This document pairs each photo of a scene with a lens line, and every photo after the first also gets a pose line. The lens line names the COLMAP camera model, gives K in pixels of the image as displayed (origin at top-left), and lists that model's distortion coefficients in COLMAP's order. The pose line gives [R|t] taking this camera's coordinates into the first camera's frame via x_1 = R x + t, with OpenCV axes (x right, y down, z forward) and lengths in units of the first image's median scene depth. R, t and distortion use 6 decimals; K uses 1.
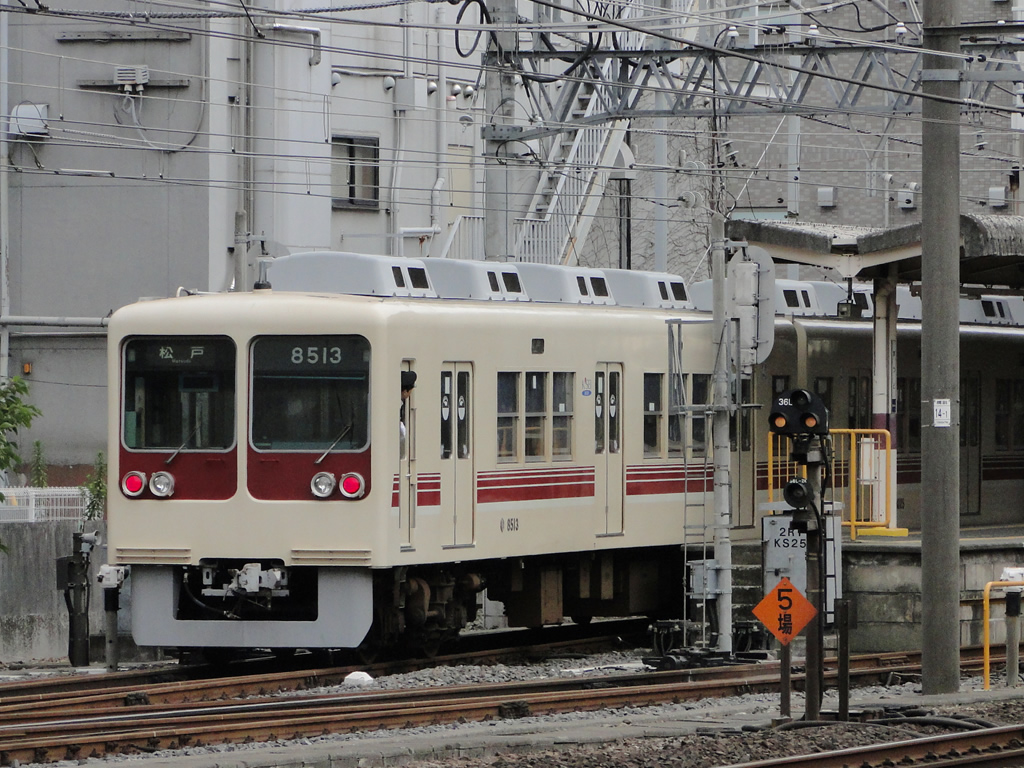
lens RADIAL K [[3338.4, 0, 512.0], [0, 3338.4, 384.0], [0, 0, 1]] dist [0.510266, 0.183915]
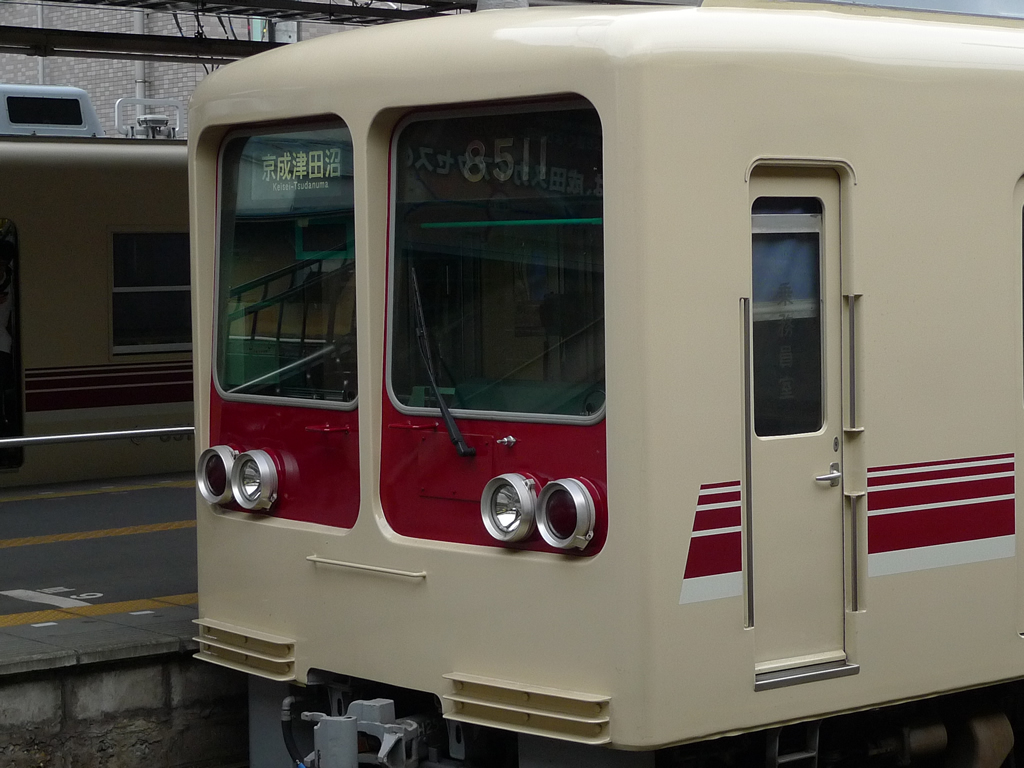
lens RADIAL K [[2476.8, 0, 512.0], [0, 2476.8, 384.0], [0, 0, 1]] dist [-0.007820, -0.534414]
pose [[0.819123, 0.016205, -0.573390, 0.099488], [0.025085, 0.997633, 0.064031, -0.001283], [0.573070, -0.066832, 0.816777, 0.766751]]
